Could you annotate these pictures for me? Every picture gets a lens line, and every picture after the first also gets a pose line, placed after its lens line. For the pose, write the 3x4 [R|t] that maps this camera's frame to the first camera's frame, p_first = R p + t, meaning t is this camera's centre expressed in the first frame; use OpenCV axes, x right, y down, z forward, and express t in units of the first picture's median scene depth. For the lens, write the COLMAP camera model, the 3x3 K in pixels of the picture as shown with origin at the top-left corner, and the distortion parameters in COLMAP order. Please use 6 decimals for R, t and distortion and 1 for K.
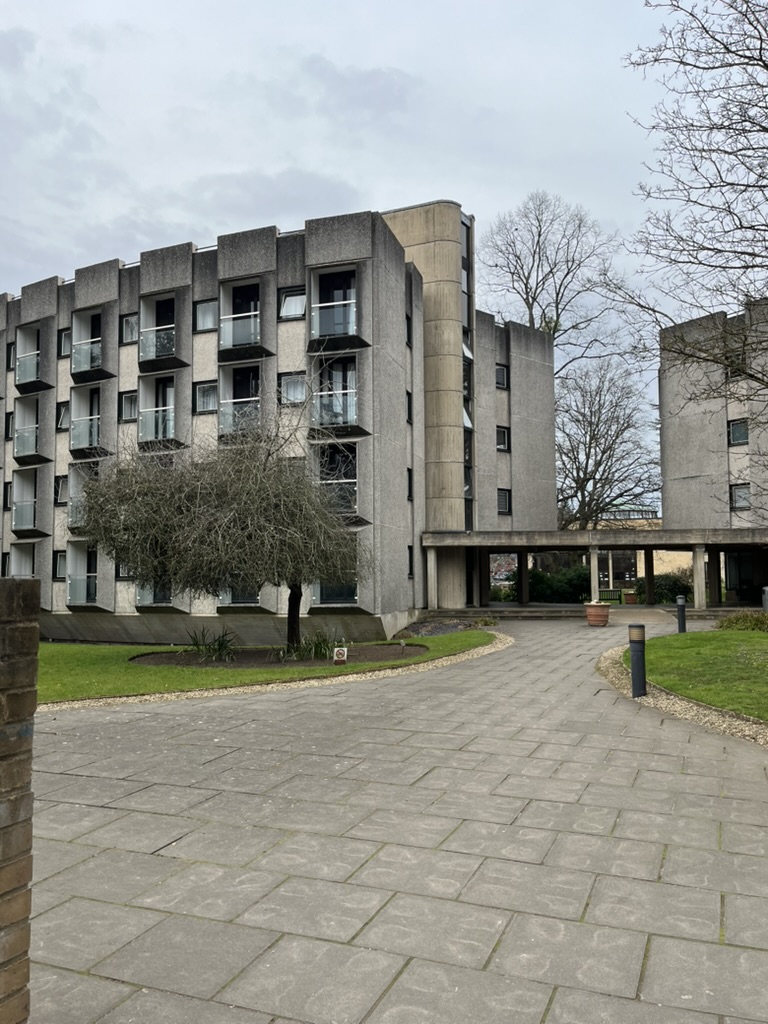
lens RADIAL K [[815.4, 0, 379.7], [0, 815.4, 520.1], [0, 0, 1]] dist [0.010796, -0.002460]
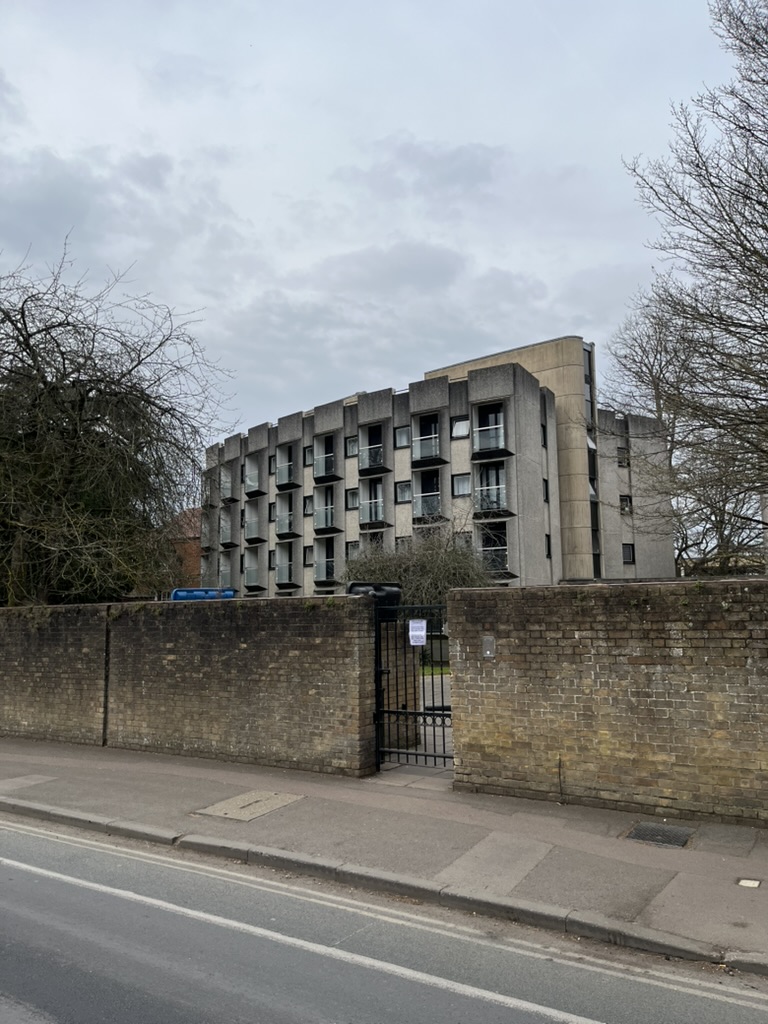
lens RADIAL K [[788.9, 0, 394.4], [0, 788.9, 515.9], [0, 0, 1]] dist [0.011341, -0.000696]
pose [[0.980791, -0.029282, -0.192849, 0.043825], [0.019517, 0.998439, -0.052338, -0.032280], [0.194080, 0.047568, 0.979832, -0.388236]]
